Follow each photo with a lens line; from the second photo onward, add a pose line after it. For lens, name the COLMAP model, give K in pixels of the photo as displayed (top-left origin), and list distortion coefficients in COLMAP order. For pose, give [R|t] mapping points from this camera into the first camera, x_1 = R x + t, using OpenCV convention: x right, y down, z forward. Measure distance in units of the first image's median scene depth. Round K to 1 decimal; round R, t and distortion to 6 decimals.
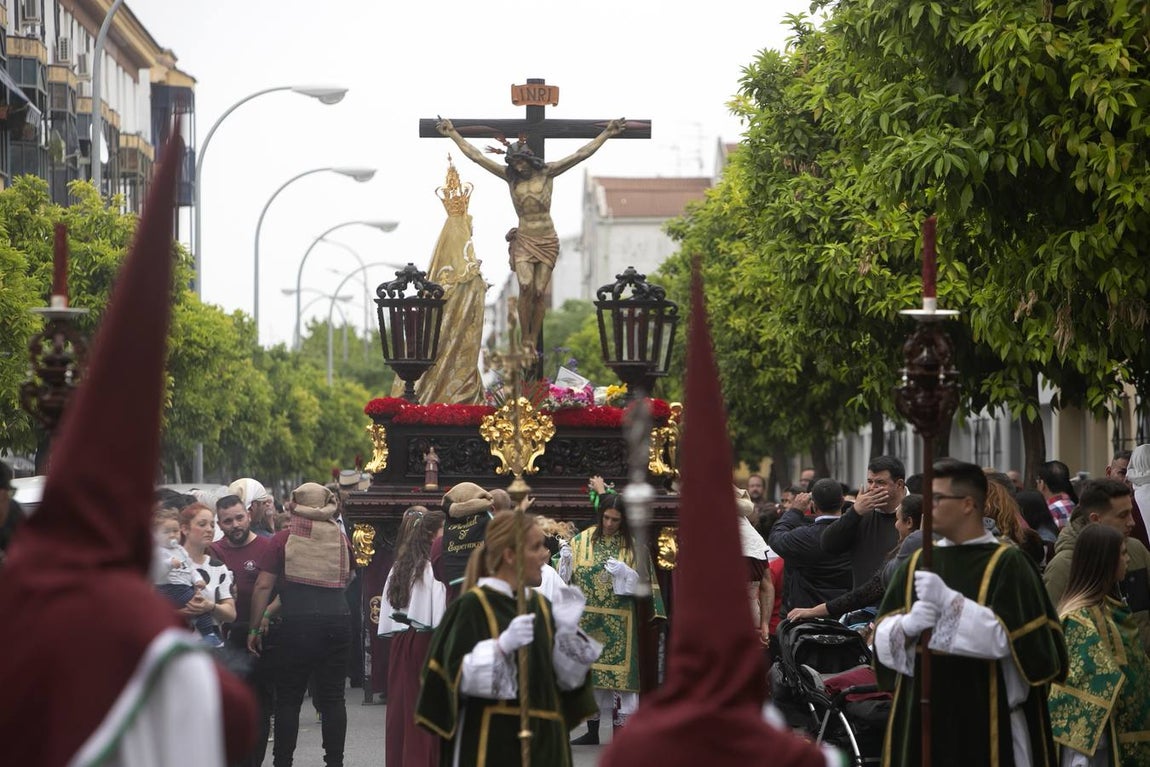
lens RADIAL K [[3008.5, 0, 575.0], [0, 3008.5, 383.5], [0, 0, 1]] dist [-0.715958, 0.294038]
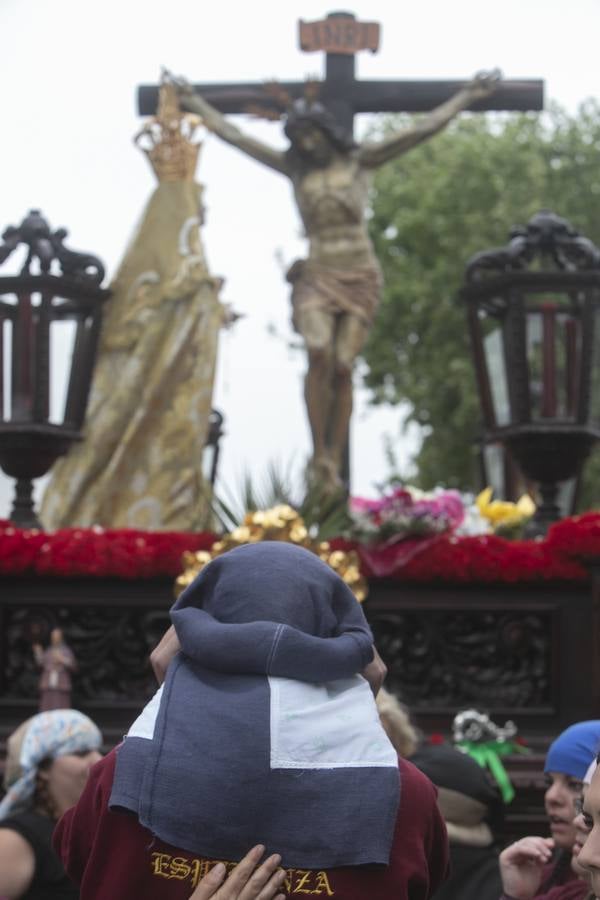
lens RADIAL K [[2354.5, 0, 300.0], [0, 2354.5, 450.0], [0, 0, 1]] dist [-0.715958, 0.294038]
pose [[0.999012, 0.001693, -0.044408, -0.001223], [-0.005520, 0.996263, -0.086191, 0.020069], [0.044096, 0.086351, 0.995288, 0.583650]]
